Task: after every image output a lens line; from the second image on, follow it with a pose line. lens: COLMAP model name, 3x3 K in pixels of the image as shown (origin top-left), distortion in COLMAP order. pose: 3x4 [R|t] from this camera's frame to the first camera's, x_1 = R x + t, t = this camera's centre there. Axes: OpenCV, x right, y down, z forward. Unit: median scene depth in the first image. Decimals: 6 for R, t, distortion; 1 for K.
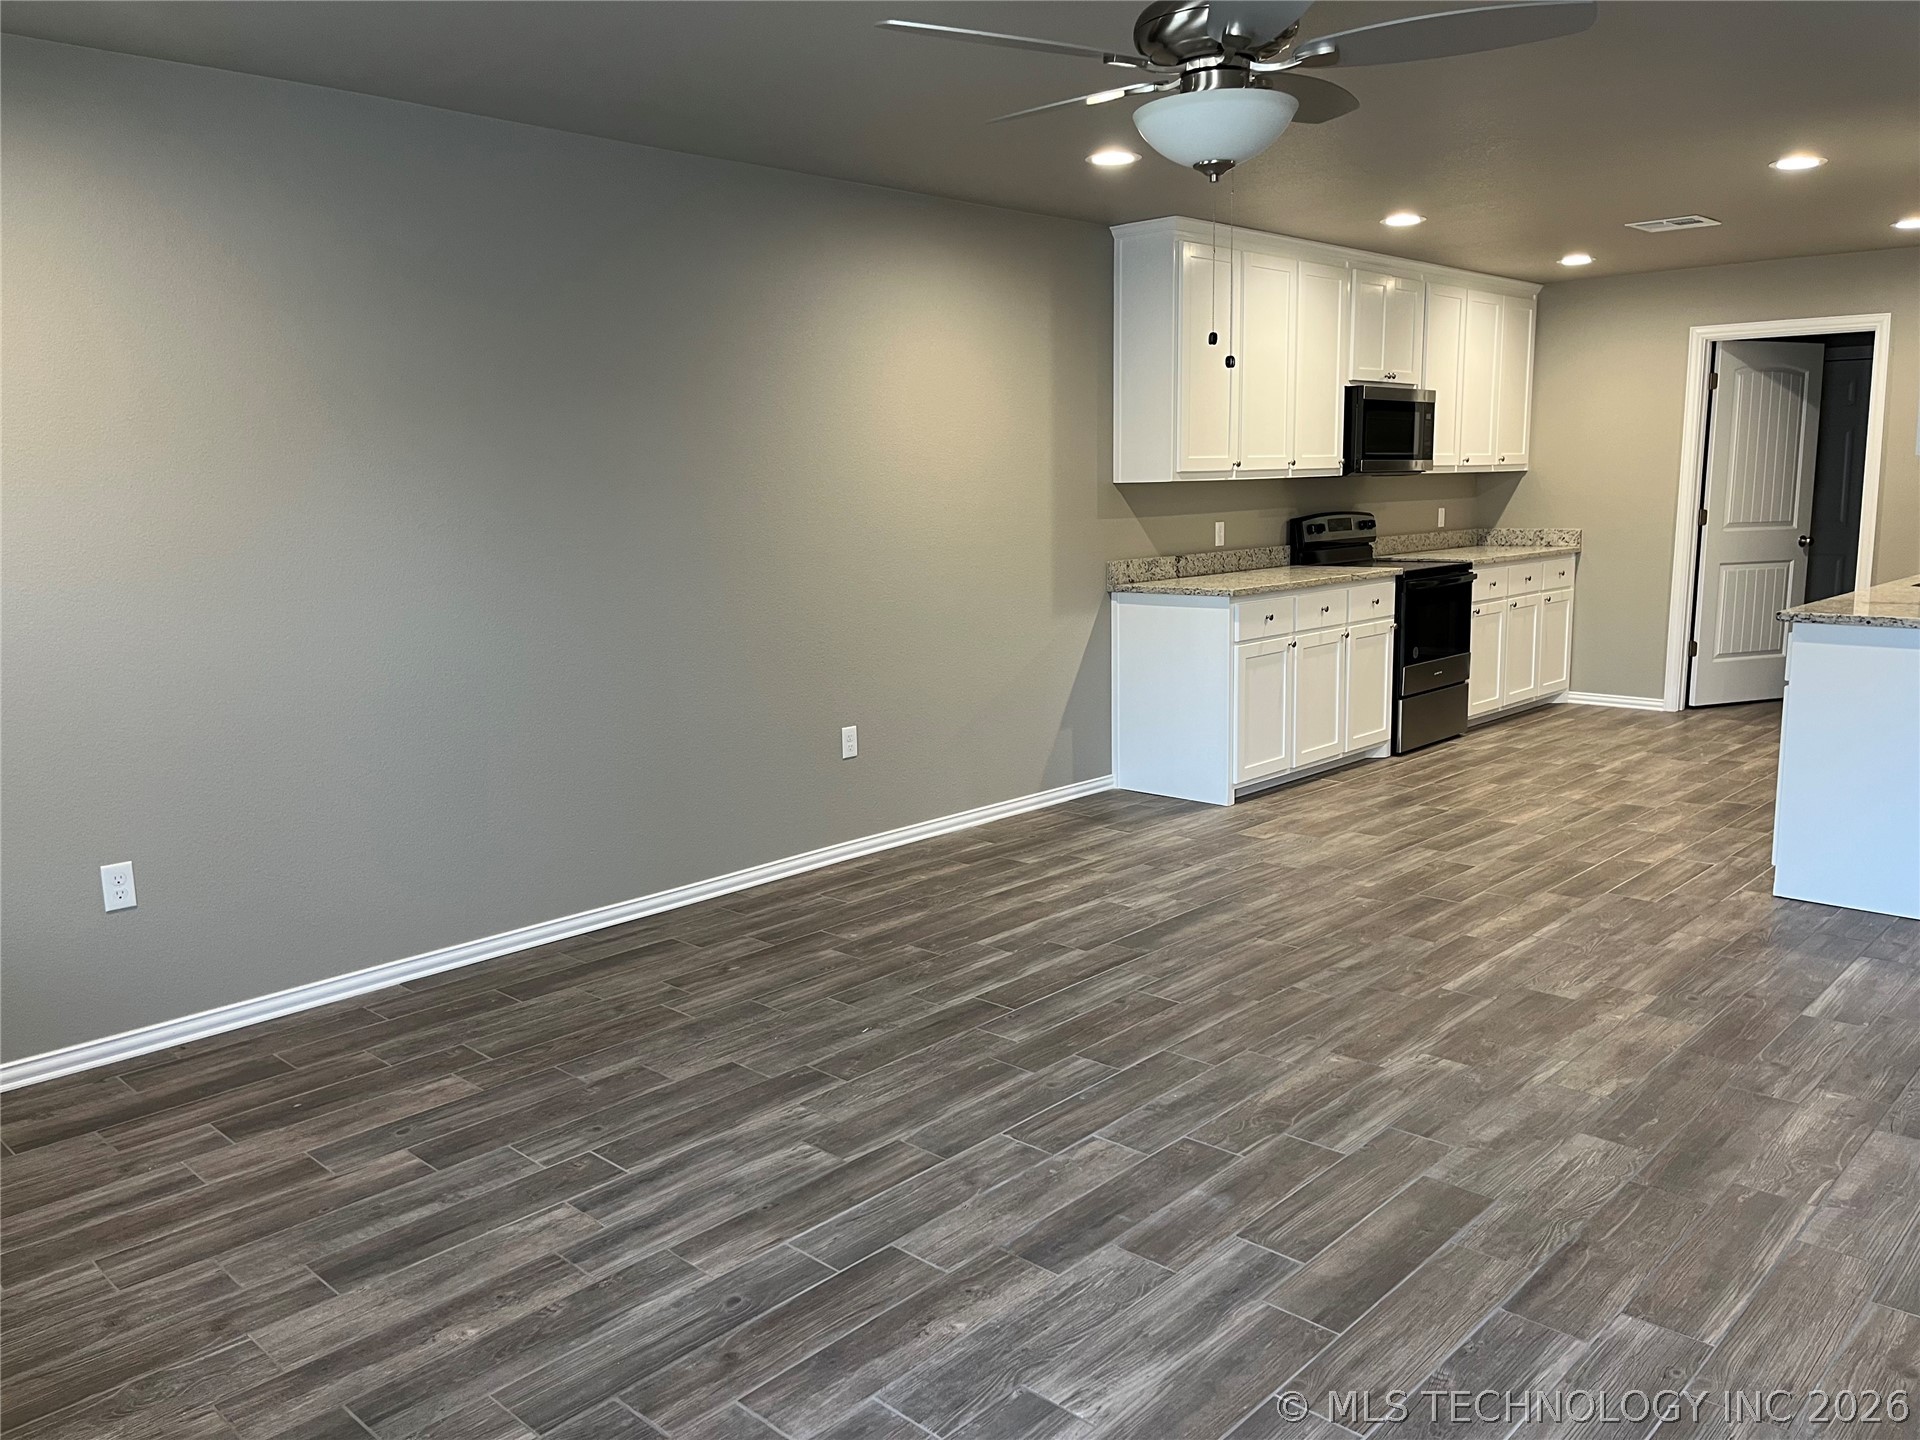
lens RADIAL K [[1466.4, 0, 960.0], [0, 1466.4, 720.0], [0, 0, 1]] dist [0.094919, -0.119637]
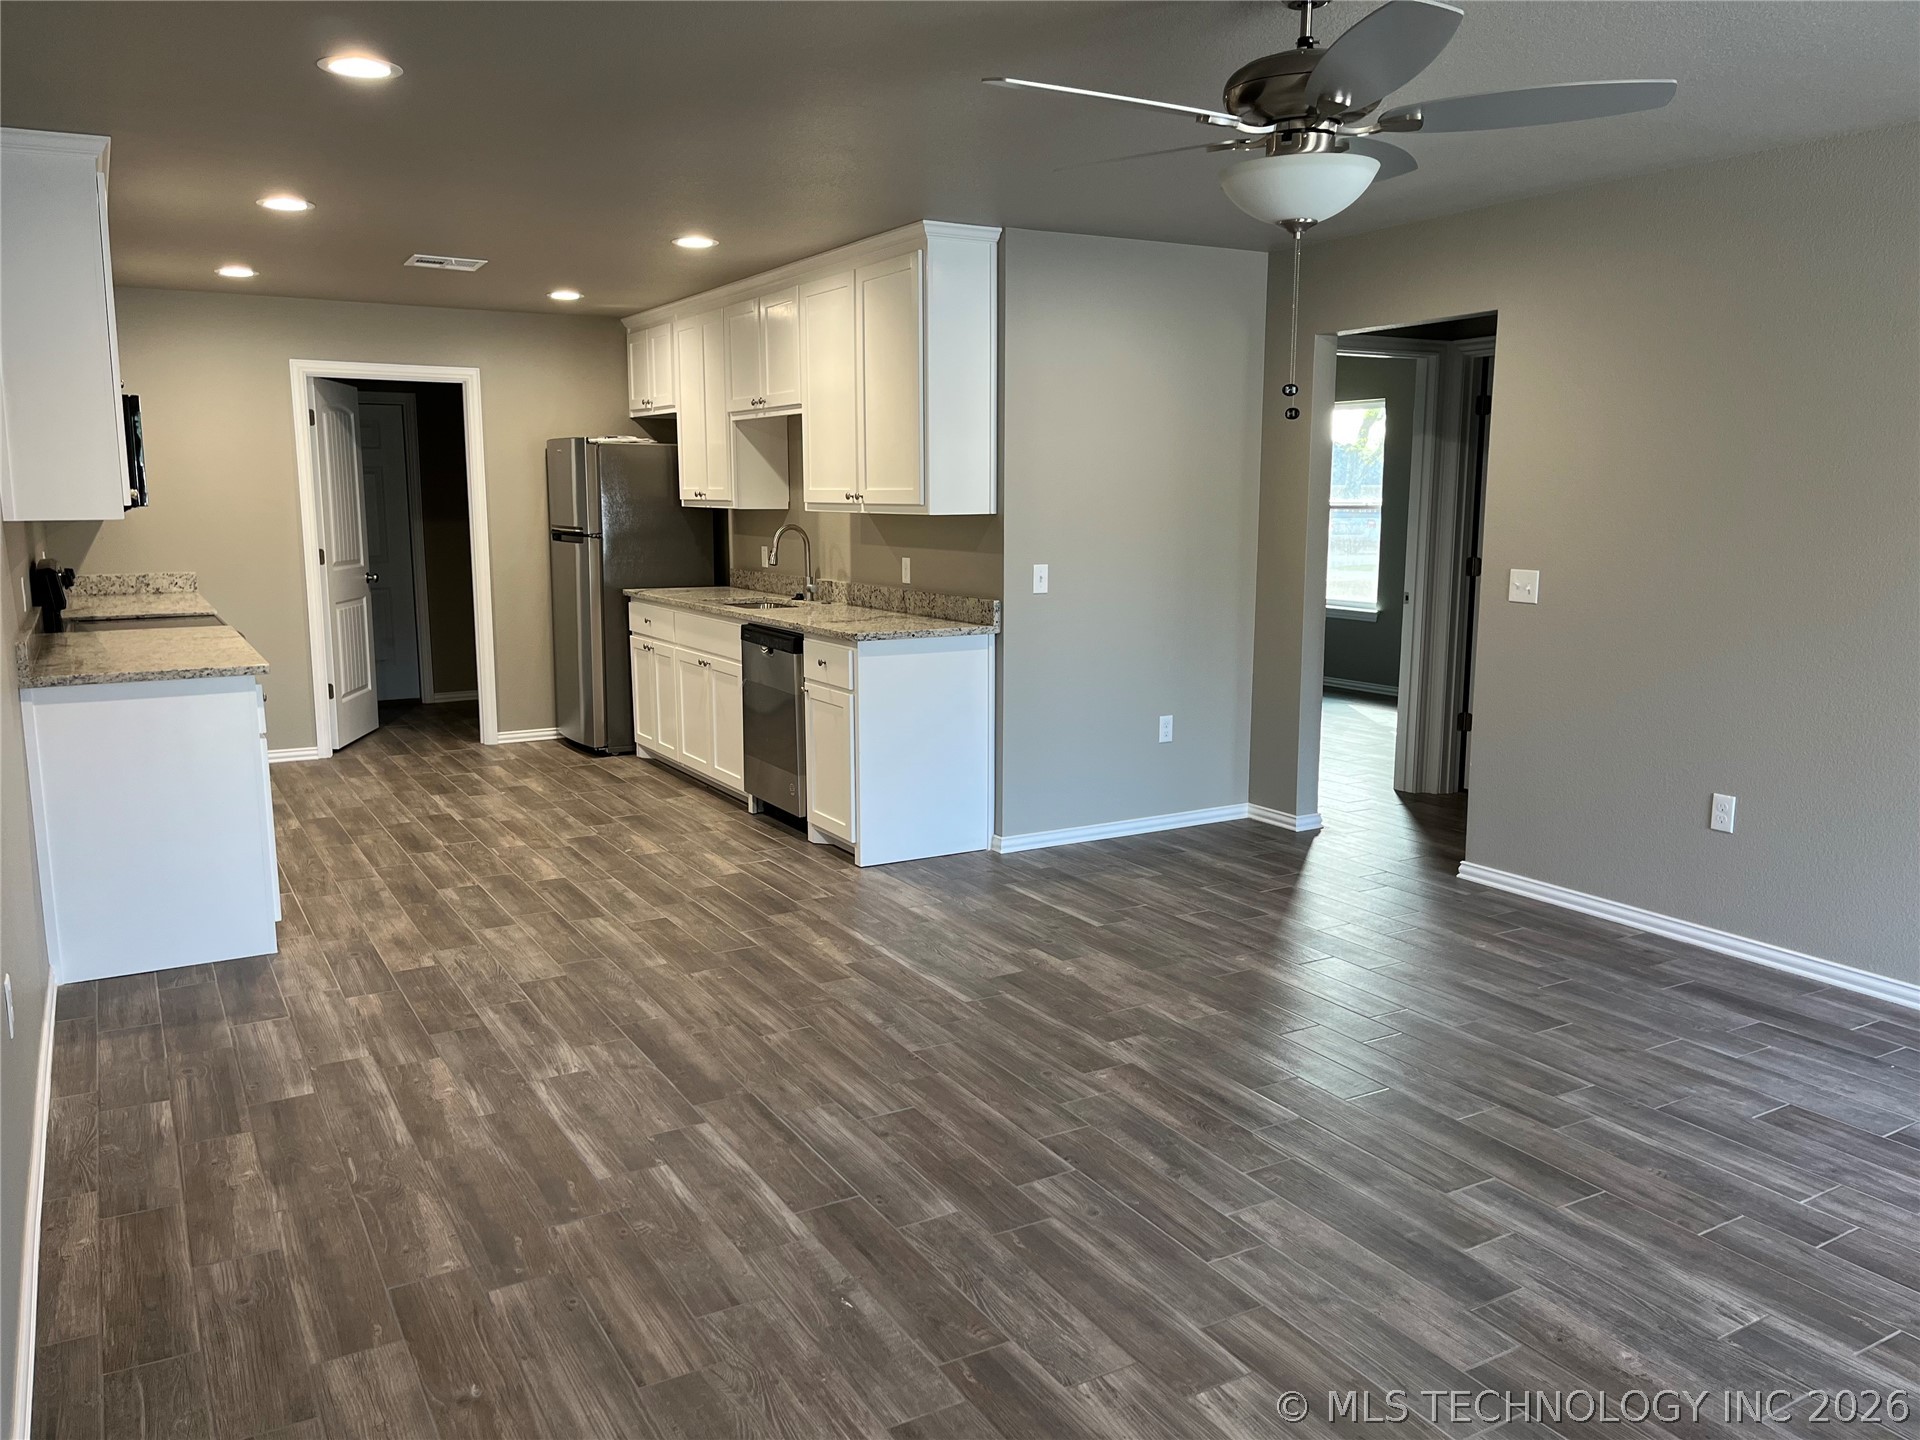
lens RADIAL K [[1453.7, 0, 961.7], [0, 1453.7, 745.0], [0, 0, 1]] dist [0.067289, -0.072725]
pose [[0.283707, -0.149062, 0.947254, -0.565862], [0.151580, 0.982395, 0.109193, -0.101839], [-0.946855, 0.112606, 0.301307, 0.591825]]
